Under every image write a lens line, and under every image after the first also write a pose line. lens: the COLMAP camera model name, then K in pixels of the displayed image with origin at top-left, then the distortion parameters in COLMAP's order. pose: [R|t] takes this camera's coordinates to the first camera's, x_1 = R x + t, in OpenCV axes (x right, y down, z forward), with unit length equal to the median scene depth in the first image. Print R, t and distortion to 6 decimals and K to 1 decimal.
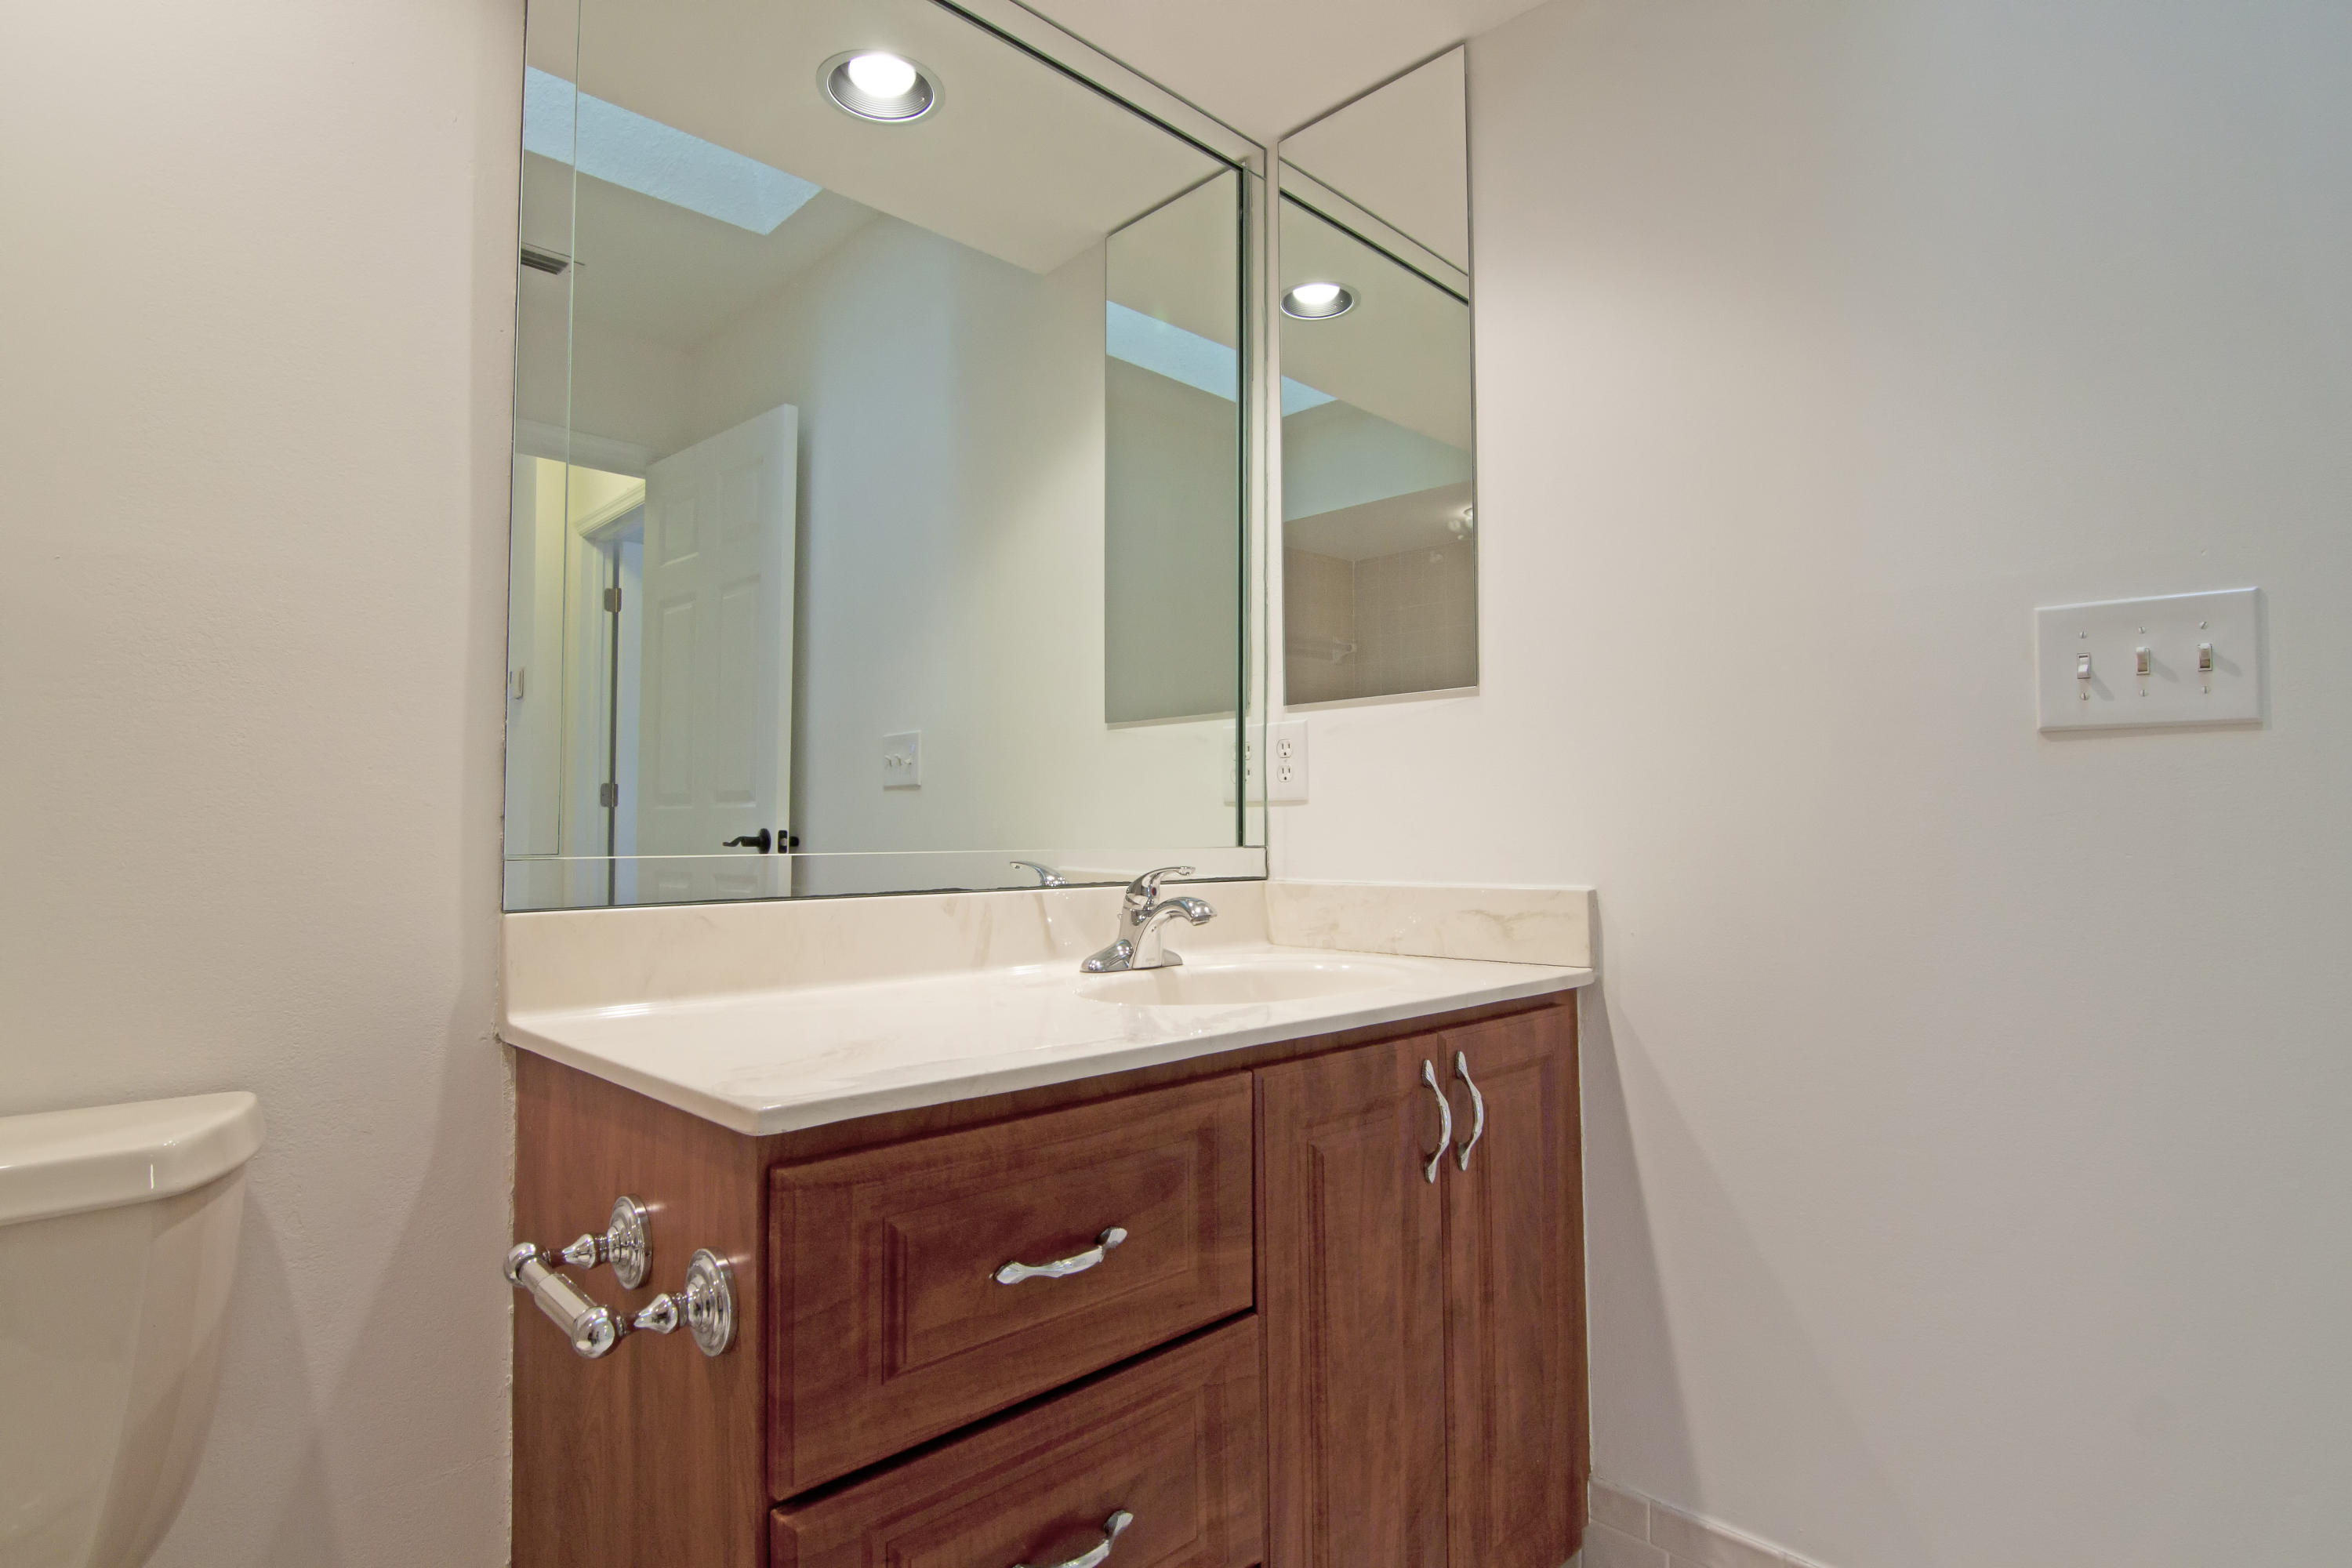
lens RADIAL K [[1193.2, 0, 1169.7], [0, 1193.2, 780.0], [0, 0, 1]] dist [-0.000586, -0.019287]
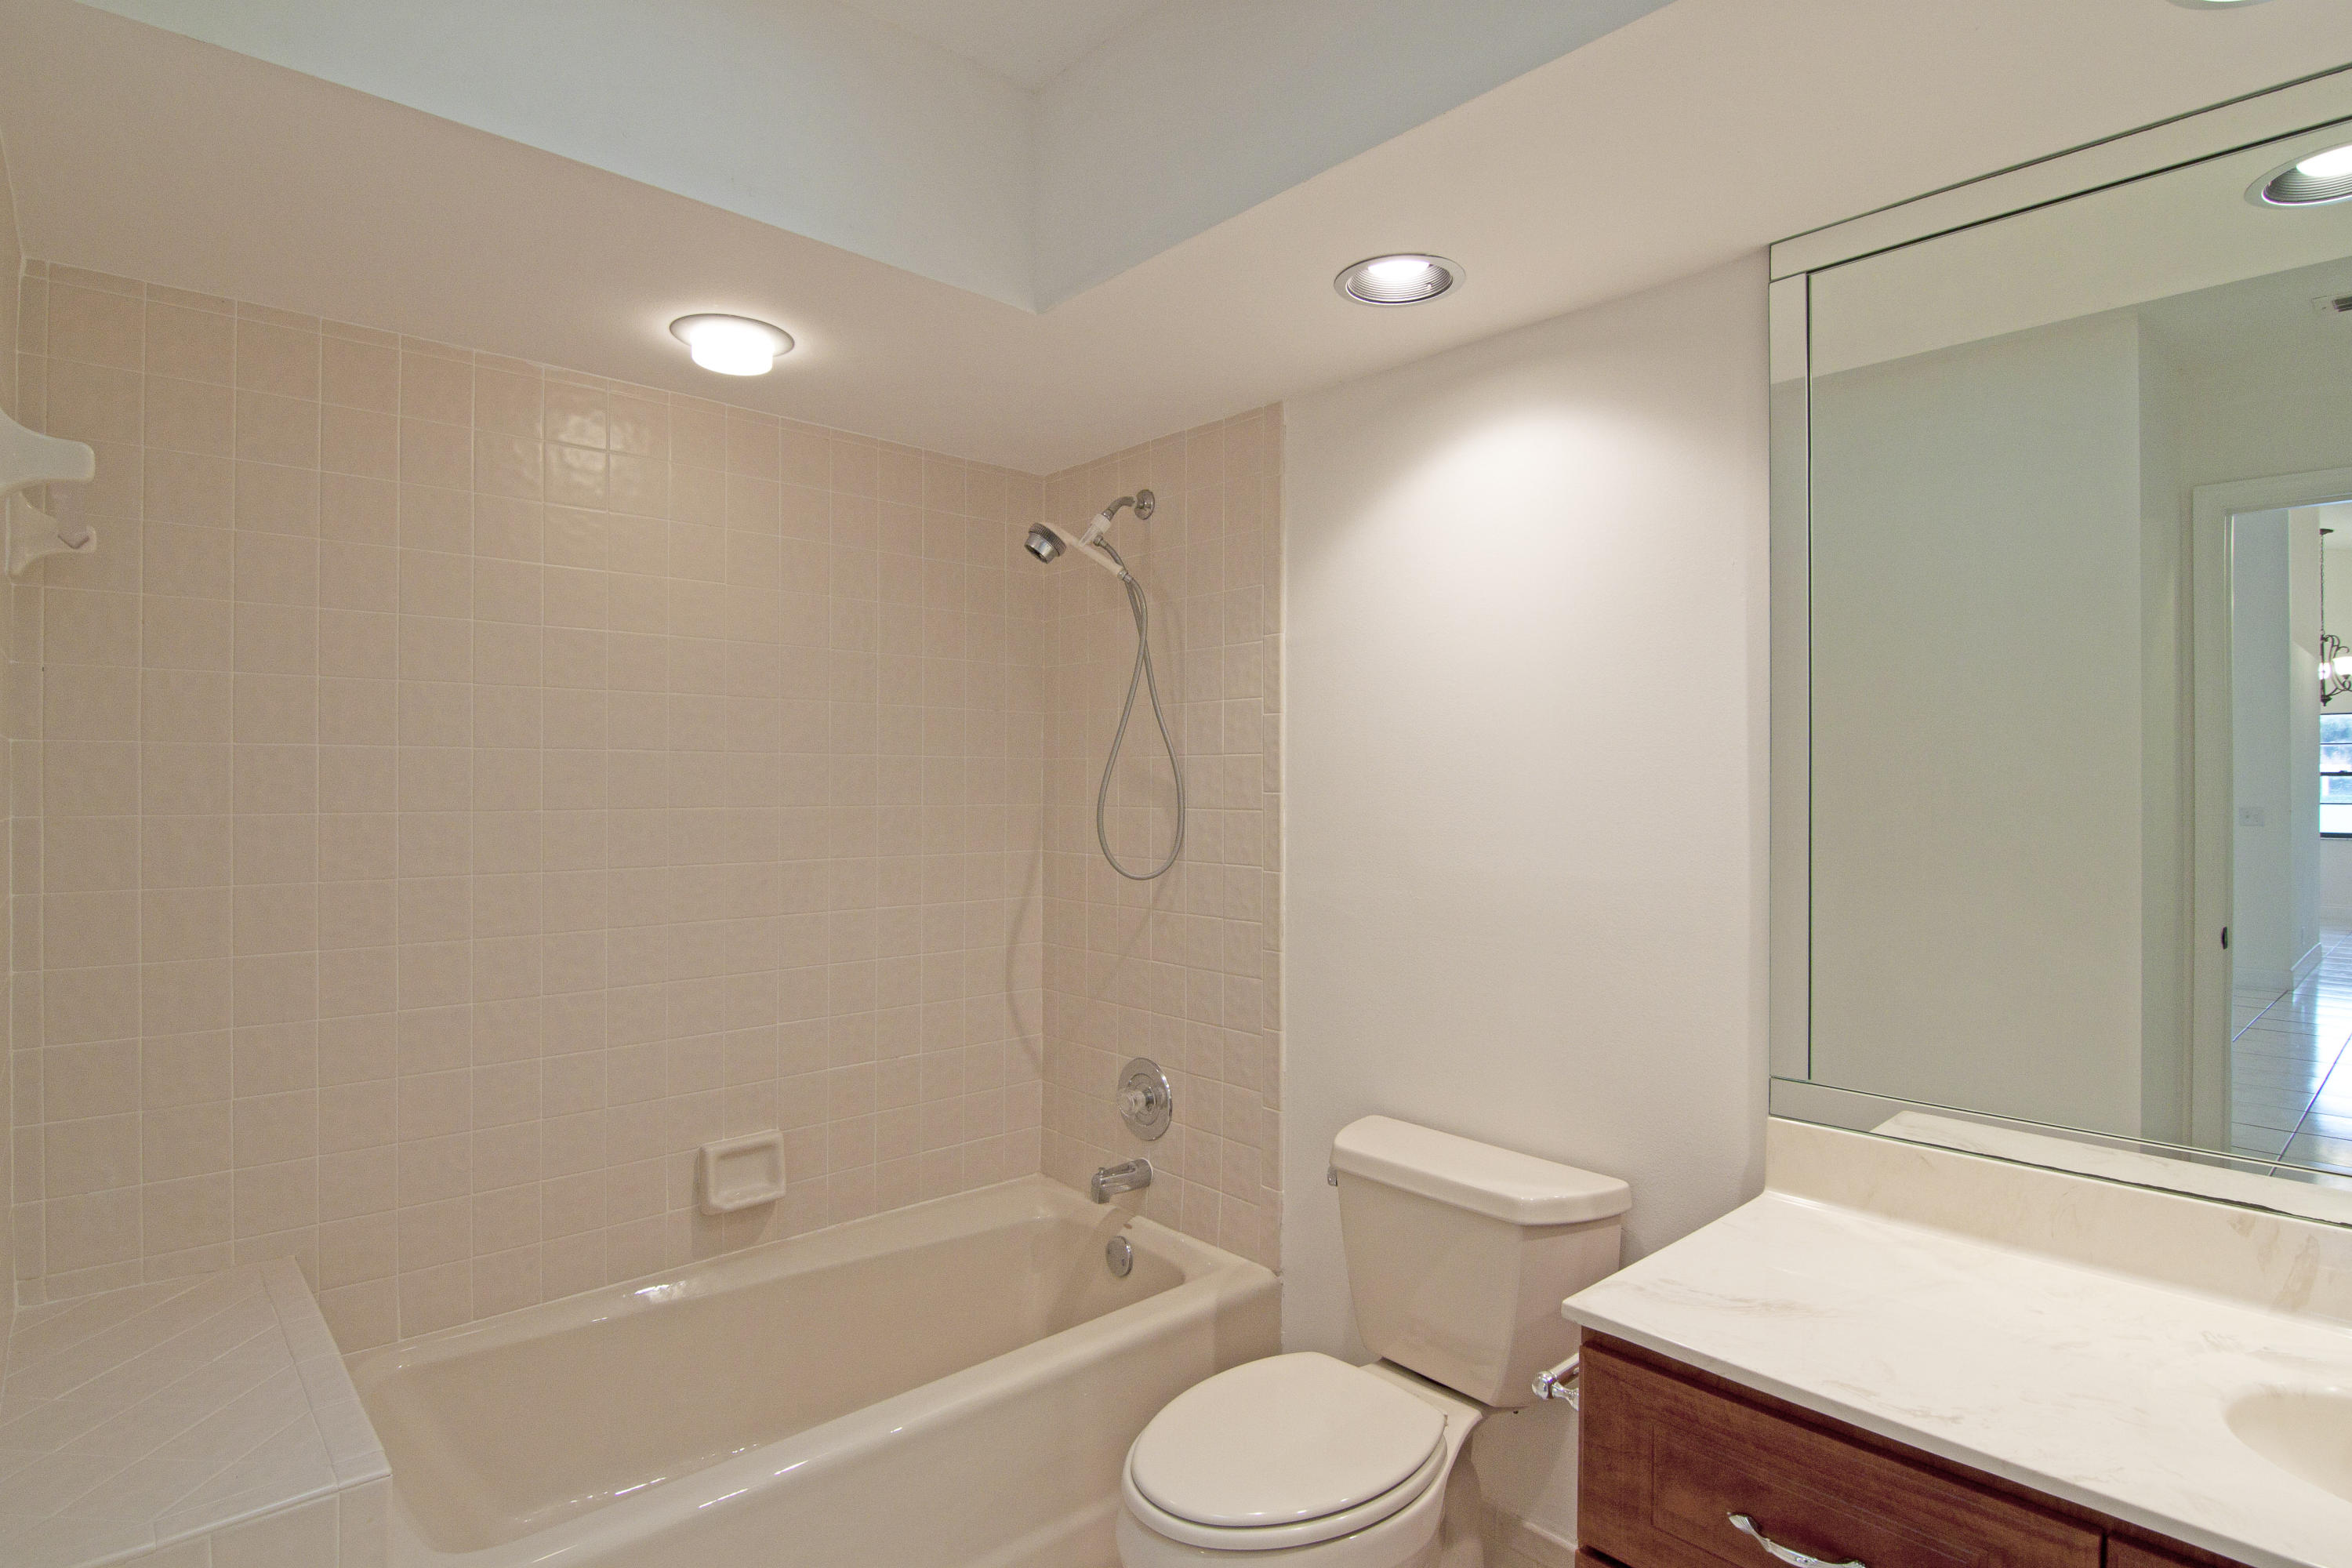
lens RADIAL K [[1193.2, 0, 1169.7], [0, 1193.2, 780.0], [0, 0, 1]] dist [-0.000586, -0.019287]
pose [[-0.043720, 0.006700, -0.999021, 1.078965], [0.042696, 0.999076, 0.004832, -0.392760], [0.998131, -0.042443, -0.043966, 0.430788]]
